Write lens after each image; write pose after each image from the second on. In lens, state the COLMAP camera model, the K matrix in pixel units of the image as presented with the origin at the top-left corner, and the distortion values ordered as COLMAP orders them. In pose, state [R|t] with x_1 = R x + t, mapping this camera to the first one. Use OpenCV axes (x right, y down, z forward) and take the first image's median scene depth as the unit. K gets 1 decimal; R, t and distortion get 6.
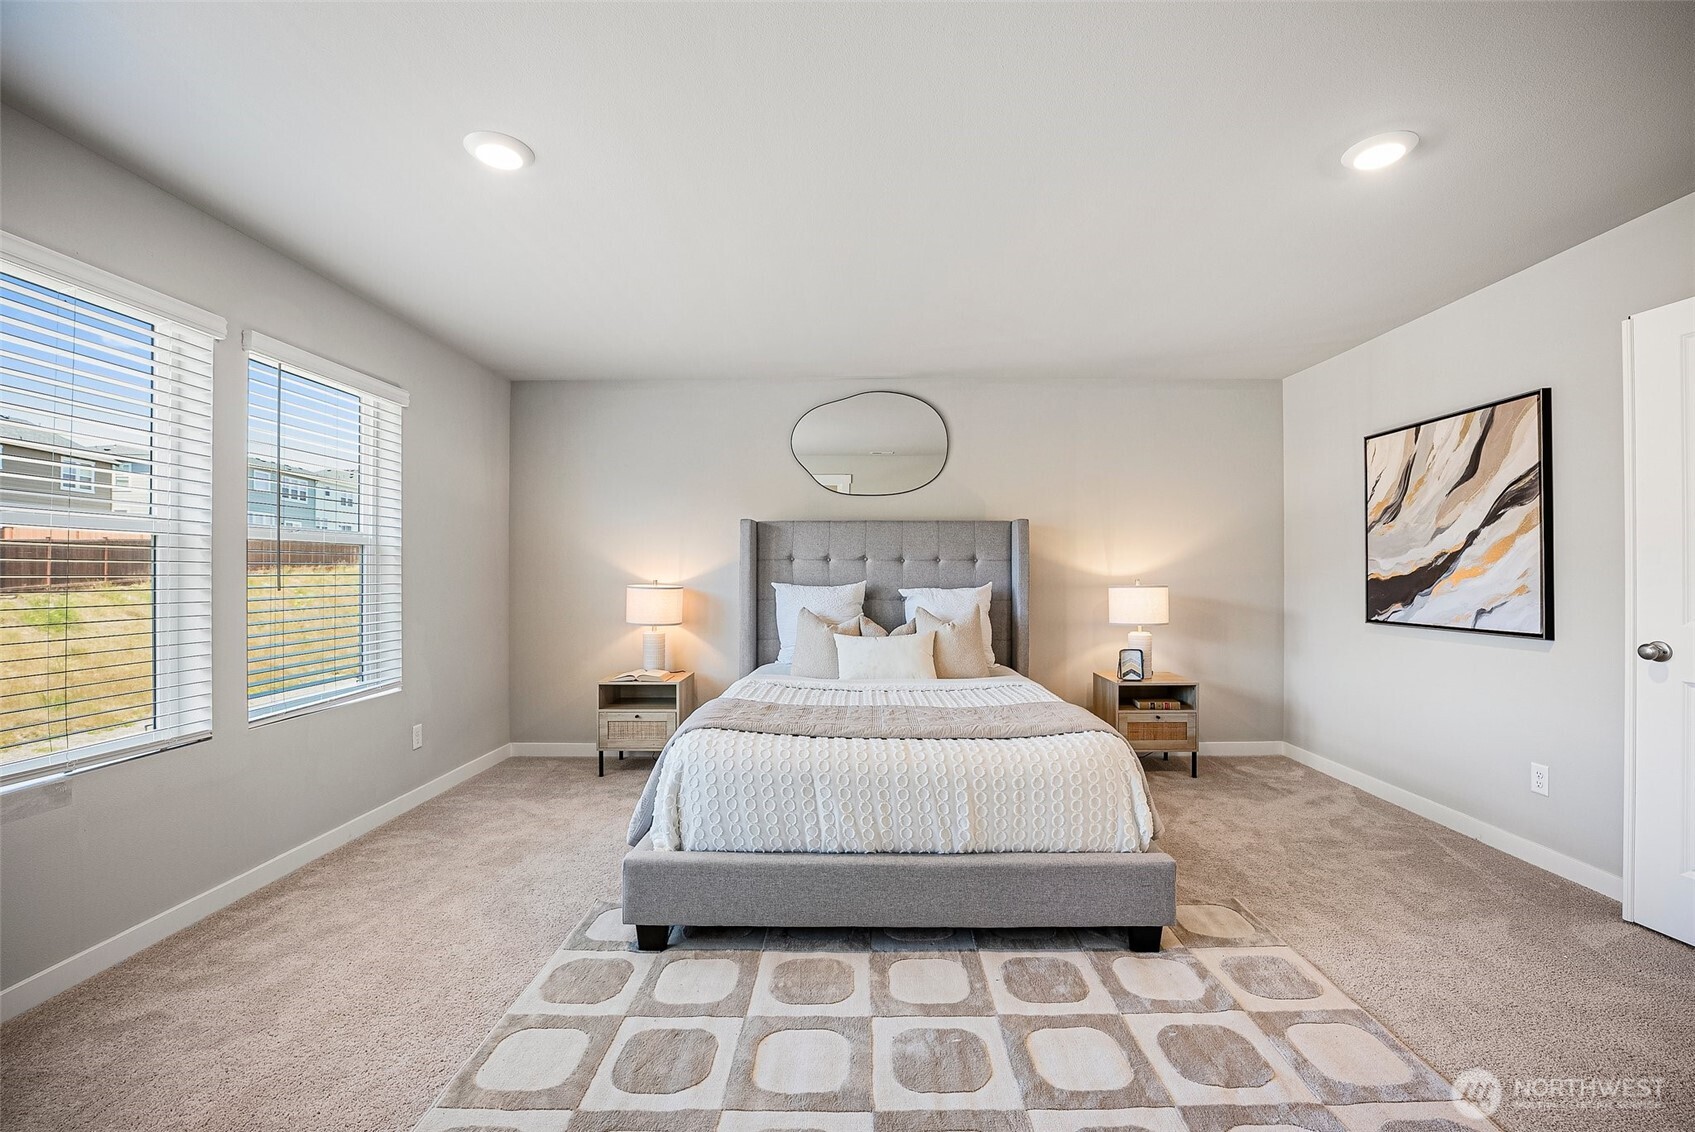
lens RADIAL K [[705.0, 0, 863.7], [0, 705.0, 571.2], [0, 0, 1]] dist [-0.025485, 0.001687]
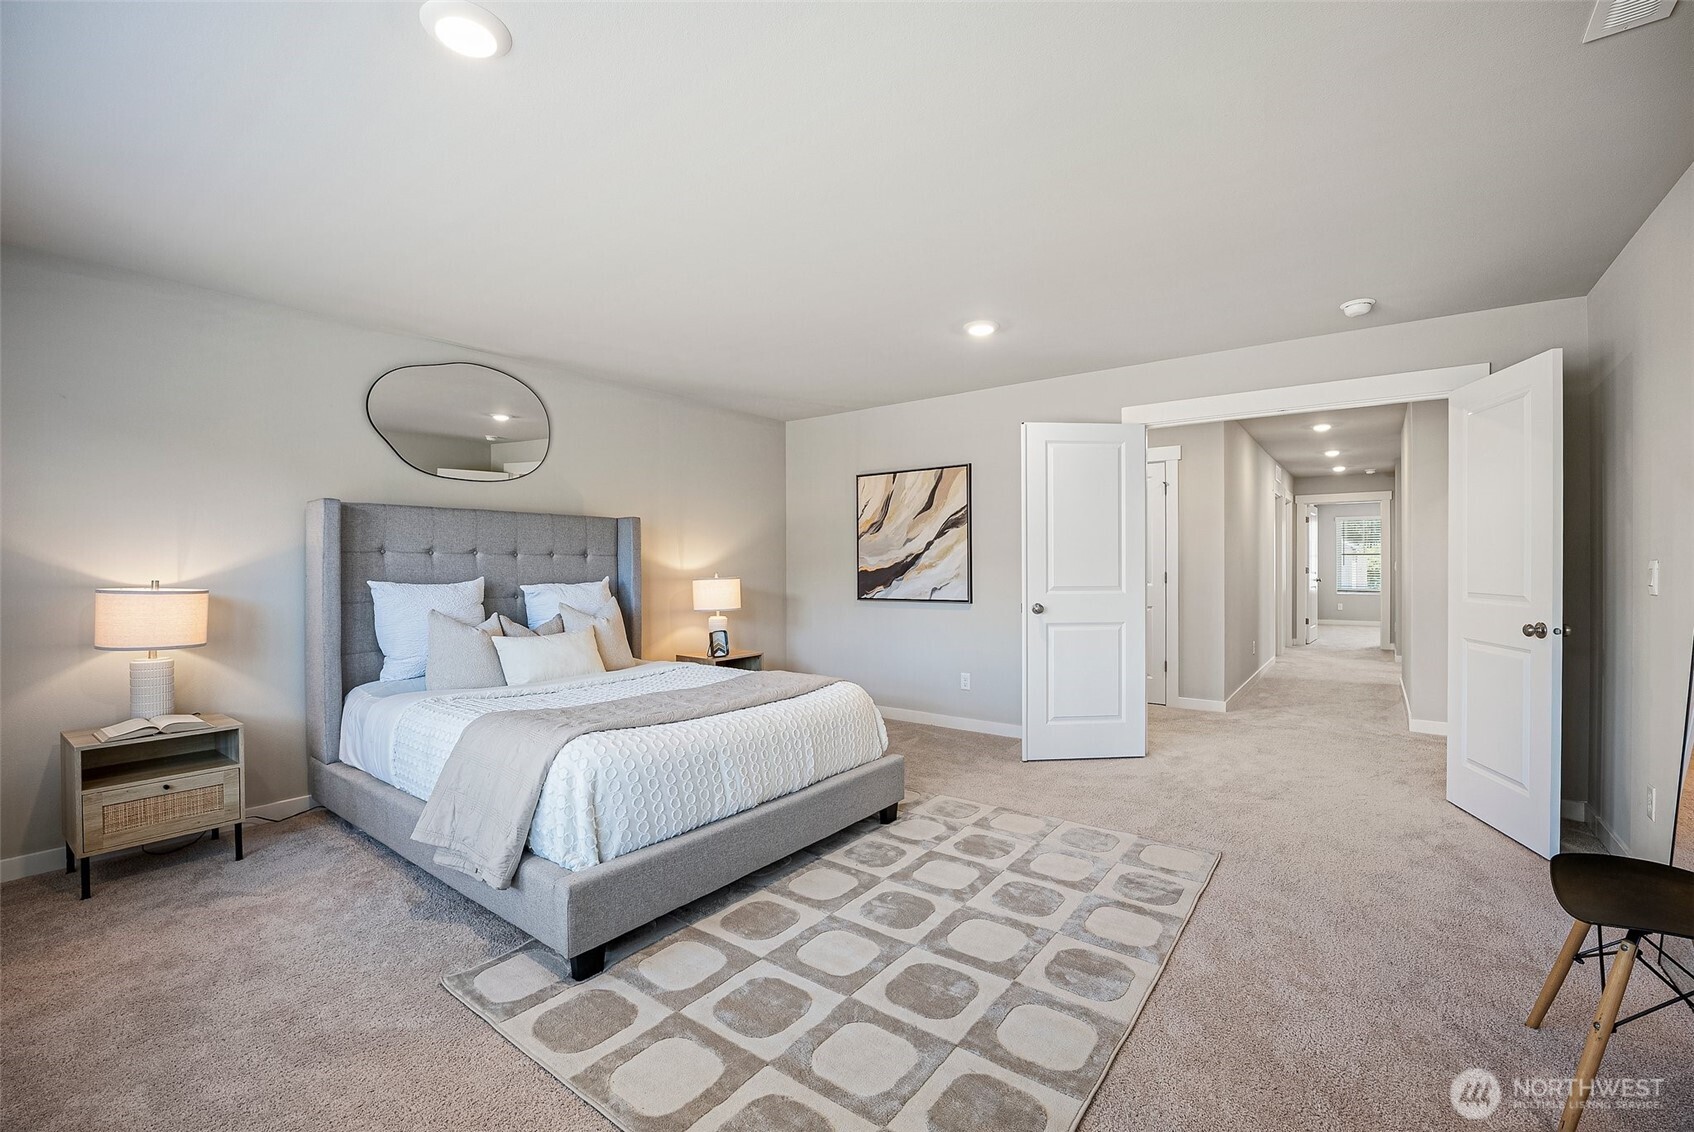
lens RADIAL K [[704.6, 0, 869.3], [0, 704.6, 571.5], [0, 0, 1]] dist [-0.025485, 0.001687]
pose [[0.588906, -0.007819, 0.808164, -0.546628], [0.001901, 0.999964, 0.008290, 0.000560], [-0.808199, -0.003346, 0.588900, 0.106863]]
